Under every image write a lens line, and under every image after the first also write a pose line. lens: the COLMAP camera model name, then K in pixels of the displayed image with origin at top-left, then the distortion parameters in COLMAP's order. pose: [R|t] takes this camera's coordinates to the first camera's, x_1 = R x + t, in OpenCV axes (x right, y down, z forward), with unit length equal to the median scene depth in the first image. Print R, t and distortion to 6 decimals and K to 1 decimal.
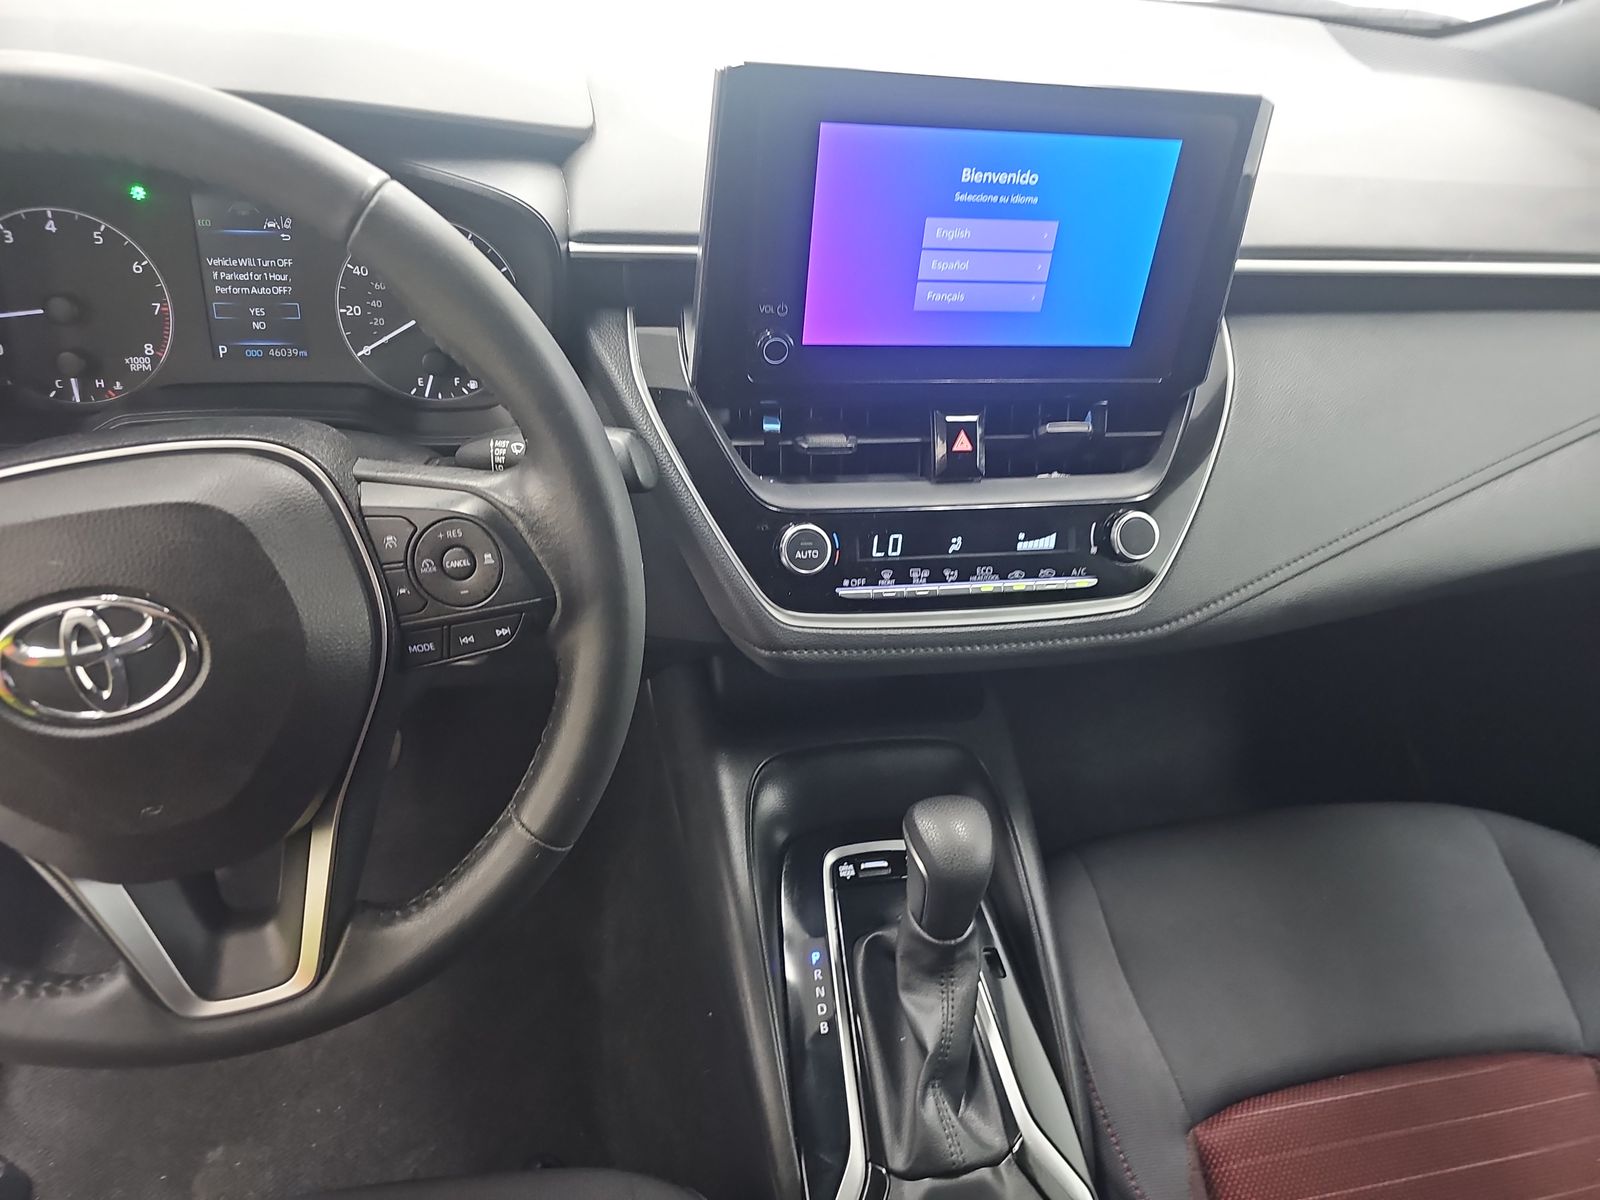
lens RADIAL K [[1060.1, 0, 791.3], [0, 1060.1, 594.7], [0, 0, 1]] dist [-0.021593, -0.004236]
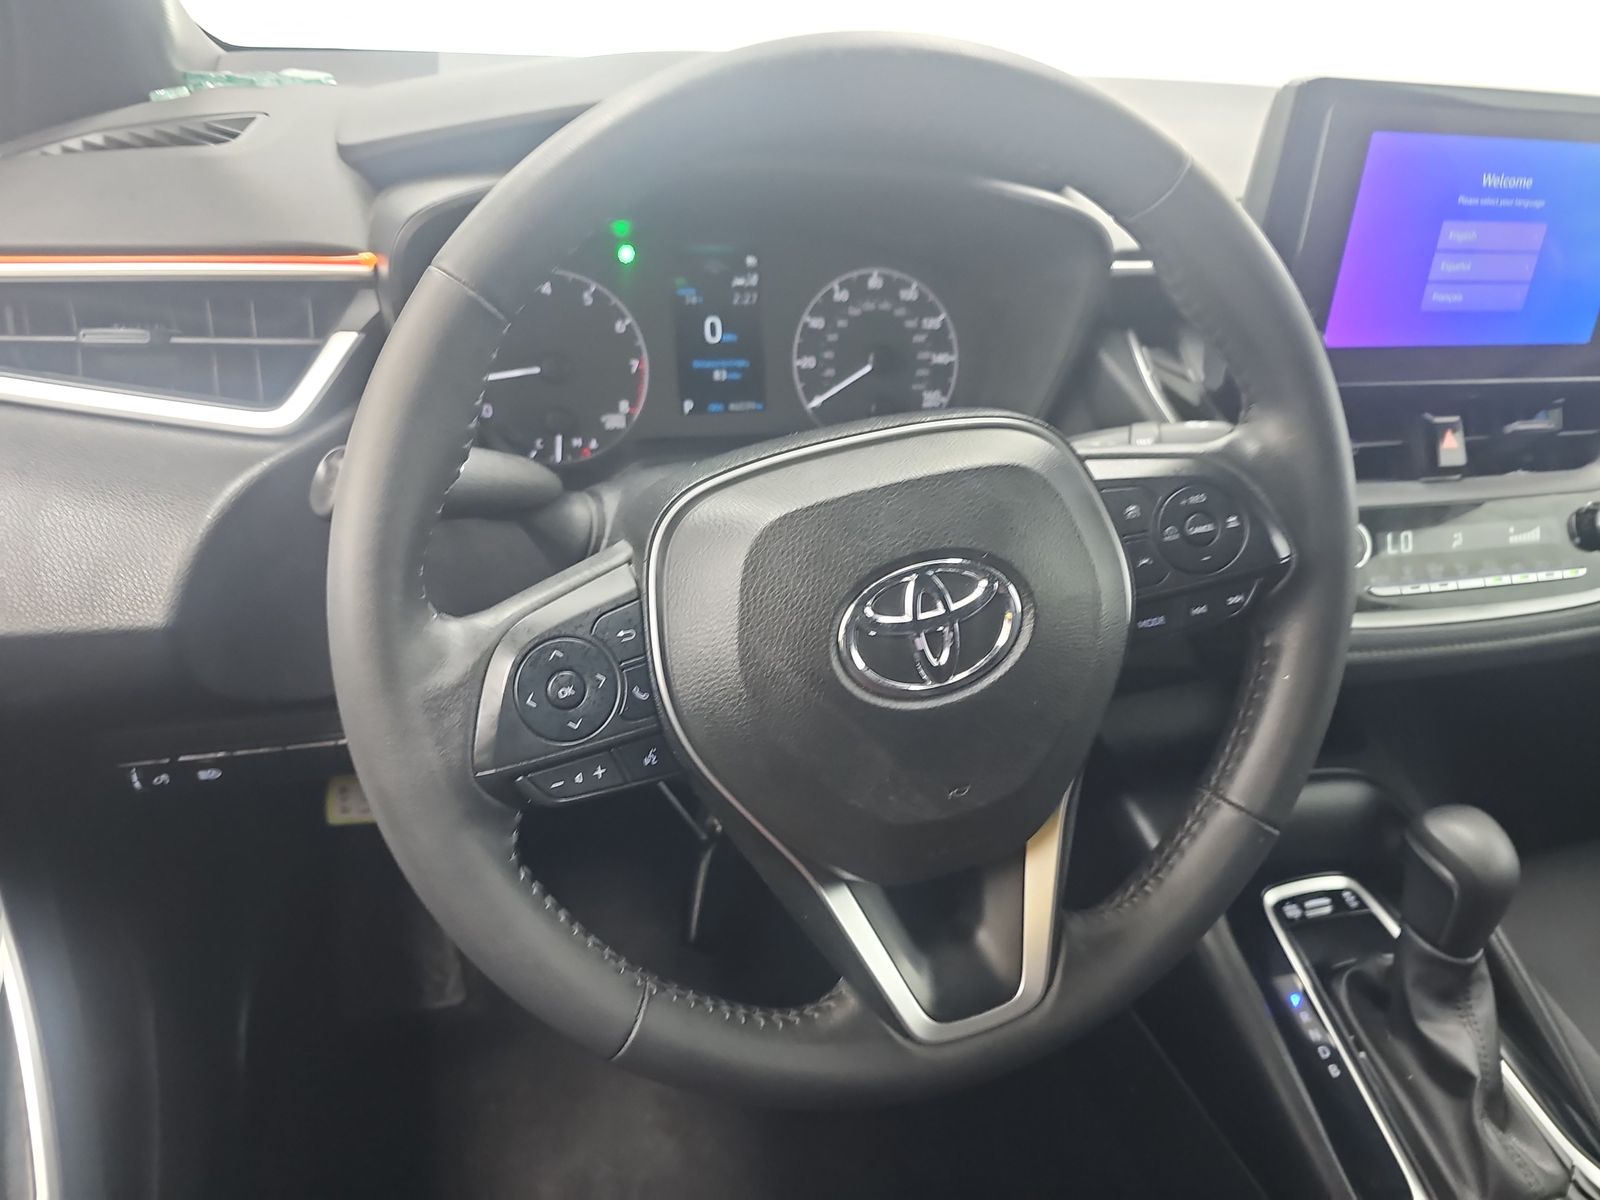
lens RADIAL K [[1060.1, 0, 803.1], [0, 1060.1, 591.6], [0, 0, 1]] dist [-0.021593, -0.004236]
pose [[0.997781, -0.065995, 0.008802, -0.471331], [0.066579, 0.988760, -0.133868, 0.091600], [0.000132, 0.134157, 0.990960, 0.016049]]
